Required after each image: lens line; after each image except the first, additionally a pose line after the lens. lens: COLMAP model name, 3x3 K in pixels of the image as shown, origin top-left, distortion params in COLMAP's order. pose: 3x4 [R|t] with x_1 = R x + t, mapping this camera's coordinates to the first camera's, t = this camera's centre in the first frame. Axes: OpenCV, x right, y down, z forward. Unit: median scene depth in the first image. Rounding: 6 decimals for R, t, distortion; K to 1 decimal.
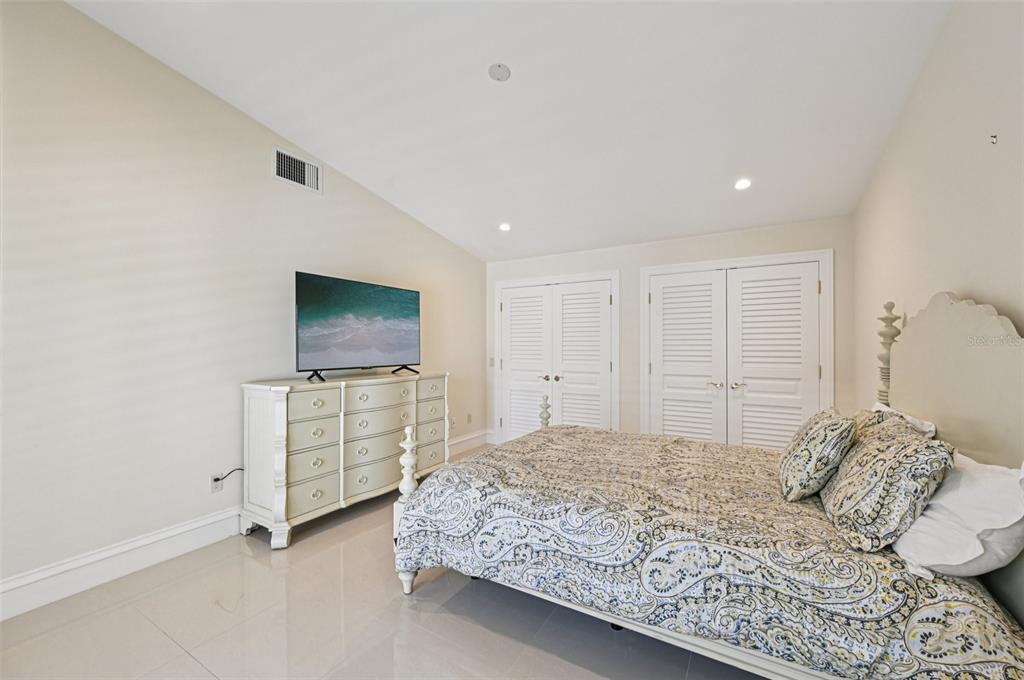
lens RADIAL K [[405.7, 0, 513.4], [0, 405.7, 343.3], [0, 0, 1]] dist [-0.002288, 0.000302]
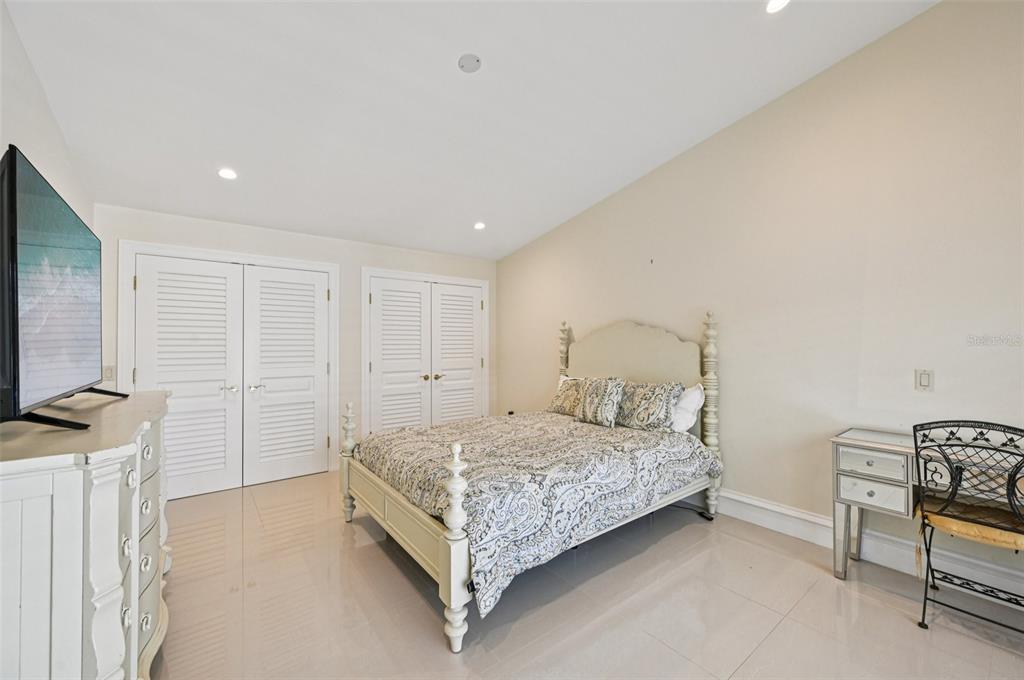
lens RADIAL K [[405.7, 0, 514.2], [0, 405.7, 337.4], [0, 0, 1]] dist [-0.002288, 0.000302]
pose [[0.362260, 0.016844, 0.931925, -1.033828], [-0.003543, 0.999854, -0.016695, 0.005590], [-0.932070, 0.002746, 0.362267, 0.633168]]
